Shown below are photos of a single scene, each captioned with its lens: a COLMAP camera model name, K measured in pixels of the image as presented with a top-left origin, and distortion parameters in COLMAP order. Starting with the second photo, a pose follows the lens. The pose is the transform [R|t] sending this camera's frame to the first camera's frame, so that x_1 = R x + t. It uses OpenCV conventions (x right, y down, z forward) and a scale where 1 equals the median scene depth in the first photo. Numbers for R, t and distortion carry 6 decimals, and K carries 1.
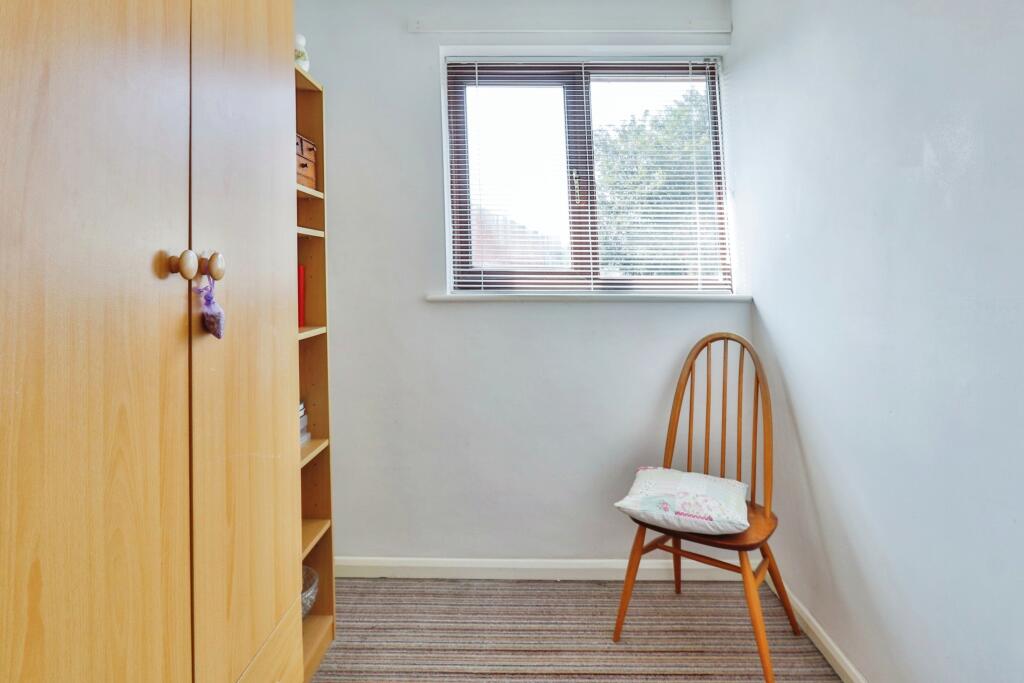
lens RADIAL K [[570.1, 0, 513.7], [0, 570.1, 257.7], [0, 0, 1]] dist [-0.002644, -0.000483]
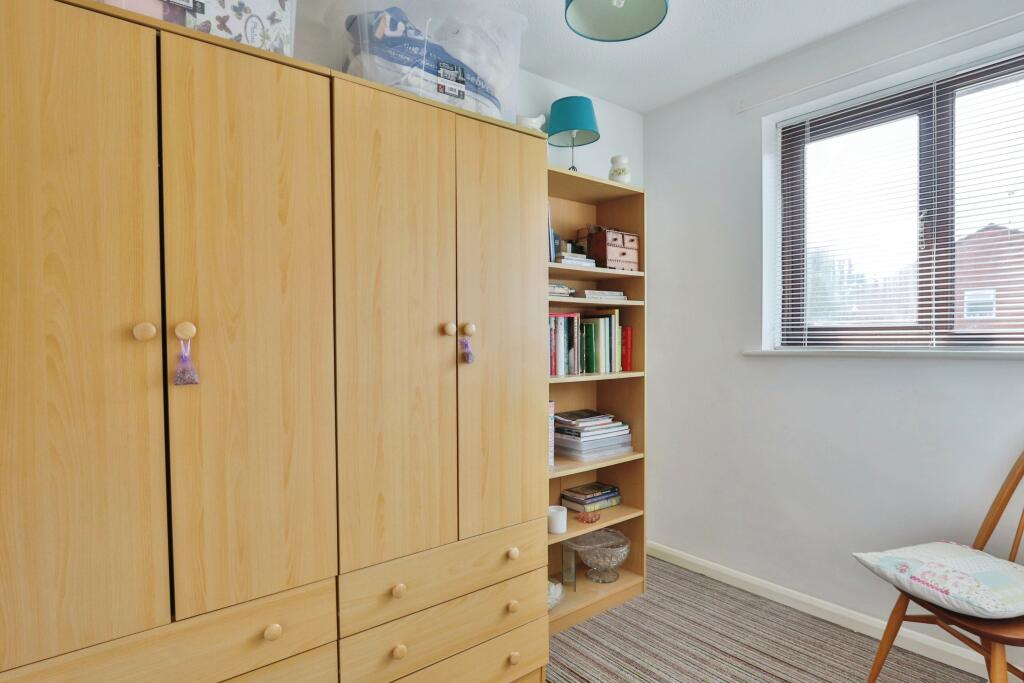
lens RADIAL K [[551.6, 0, 513.2], [0, 551.6, 359.6], [0, 0, 1]] dist [-0.000203, -0.000249]
pose [[0.634907, 0.020450, -0.772318, 0.460391], [0.036388, 0.997749, 0.056333, 0.006214], [0.771731, -0.063869, 0.632733, -0.063449]]
